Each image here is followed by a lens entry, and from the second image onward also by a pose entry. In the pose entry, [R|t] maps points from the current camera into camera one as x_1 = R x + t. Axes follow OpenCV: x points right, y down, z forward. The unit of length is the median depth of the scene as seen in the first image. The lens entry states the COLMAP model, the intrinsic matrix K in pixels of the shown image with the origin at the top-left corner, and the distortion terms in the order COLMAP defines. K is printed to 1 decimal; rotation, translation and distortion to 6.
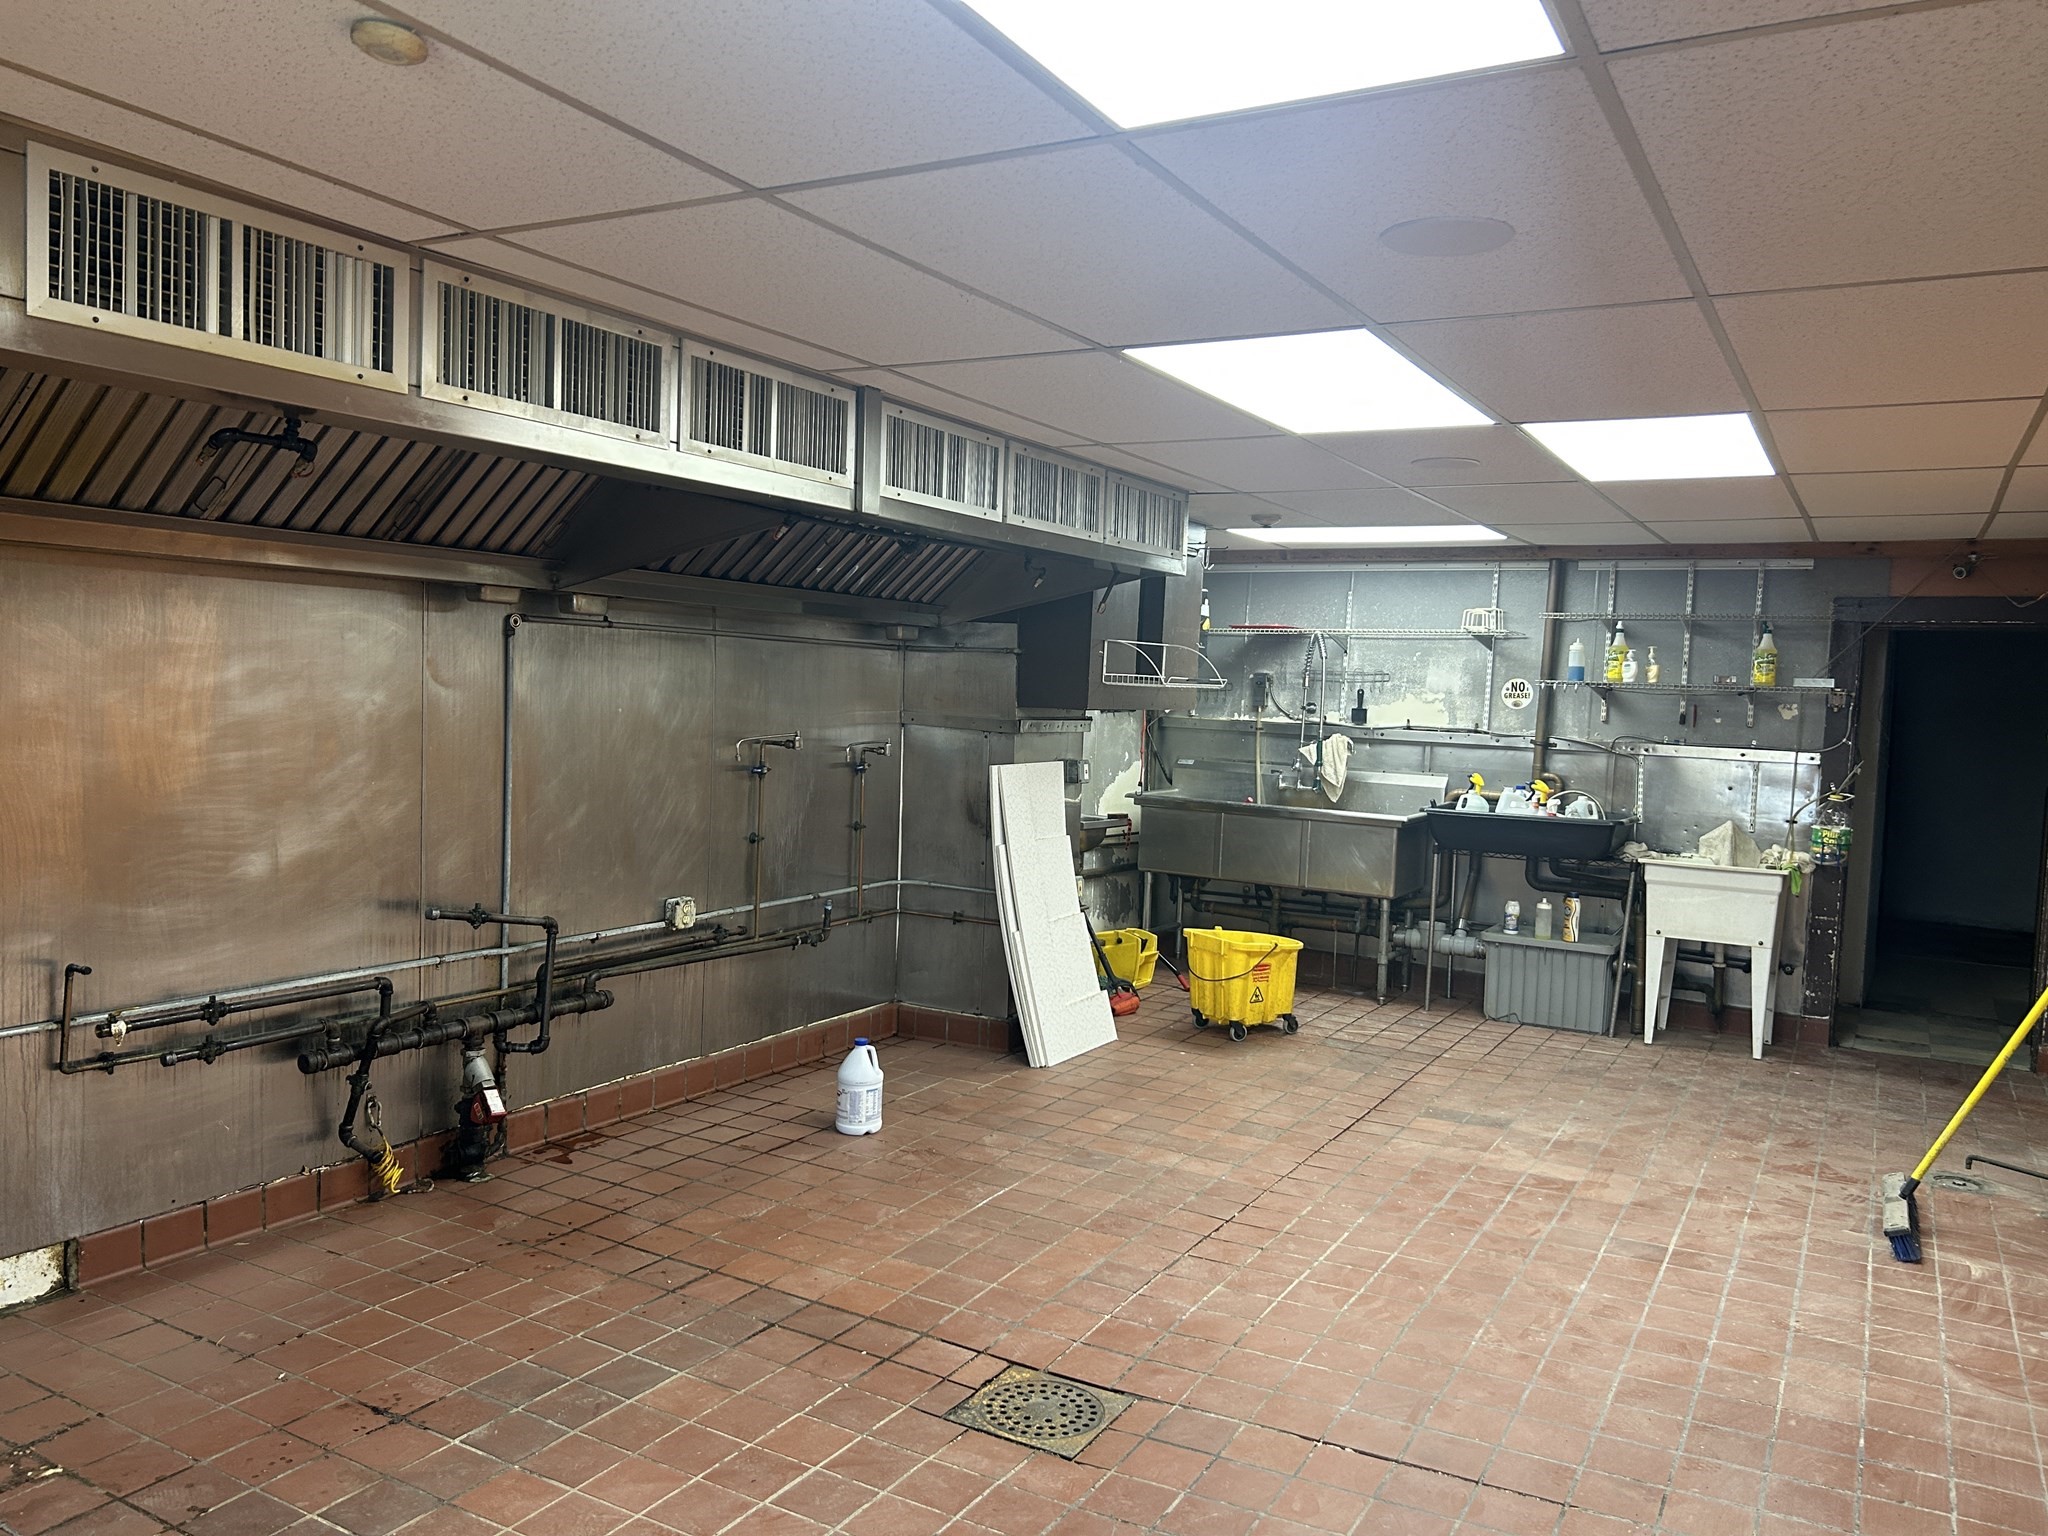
lens RADIAL K [[1529.6, 0, 1024.0], [0, 1529.6, 768.0], [0, 0, 1]] dist [0.029165, -0.006589]
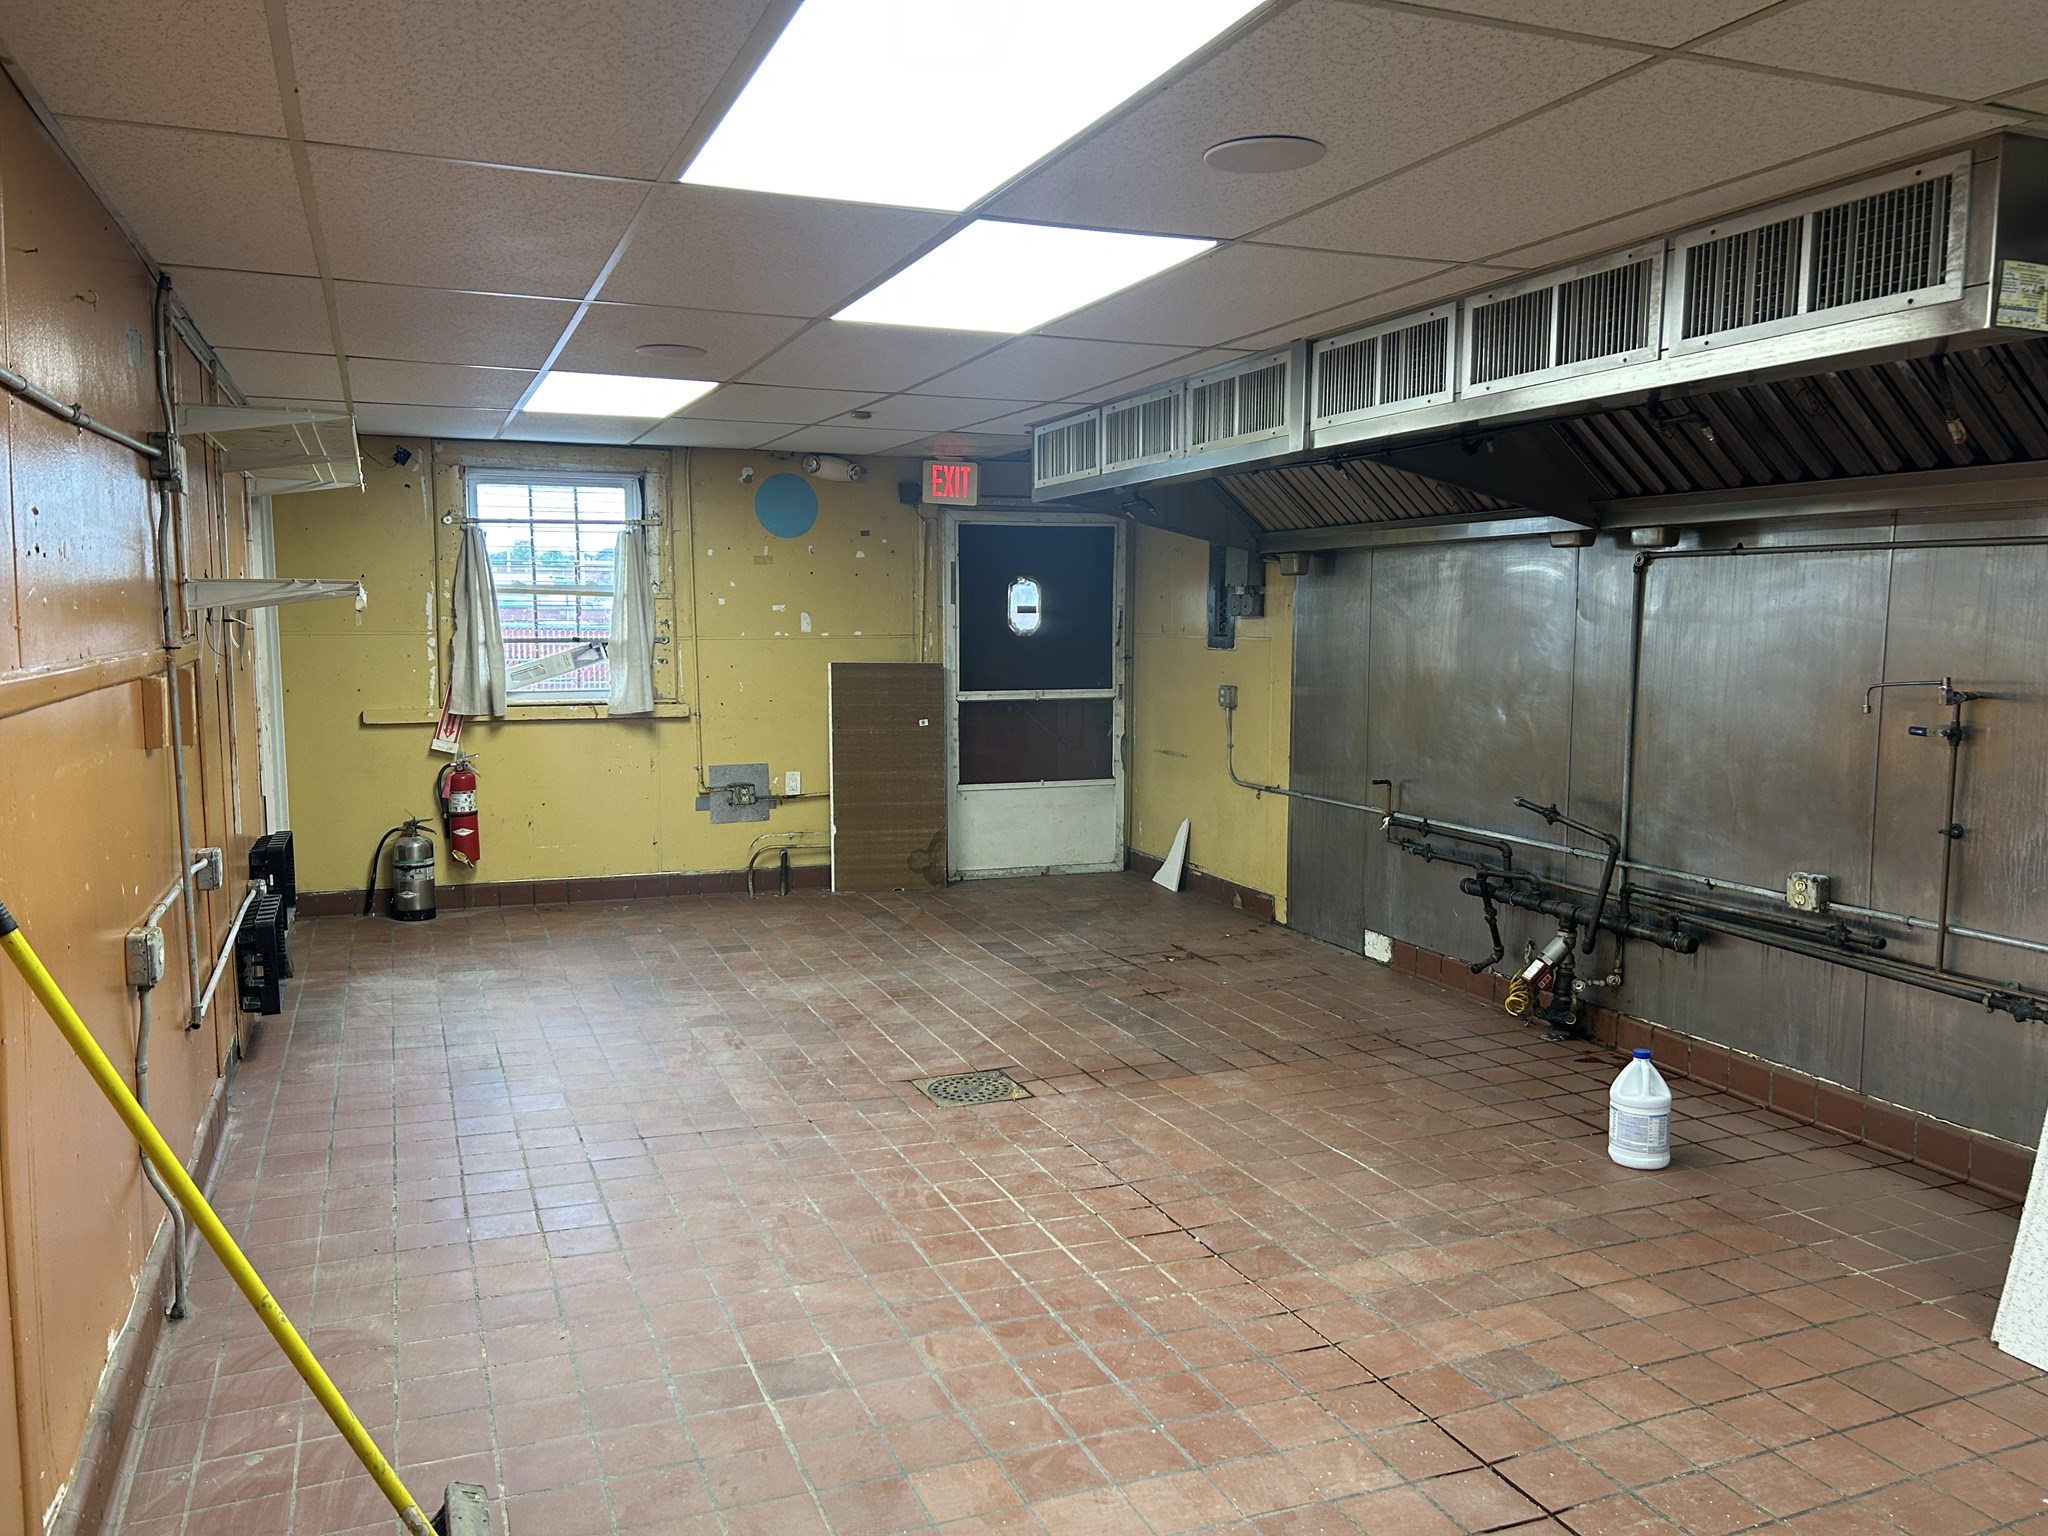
lens RADIAL K [[1544.8, 0, 1024.0], [0, 1544.8, 768.0], [0, 0, 1]] dist [0.085468, -0.004648]
pose [[-0.615246, 0.042013, -0.787215, 0.829093], [-0.072327, 0.991359, 0.109435, -0.040191], [0.785010, 0.124266, -0.606891, 1.387584]]
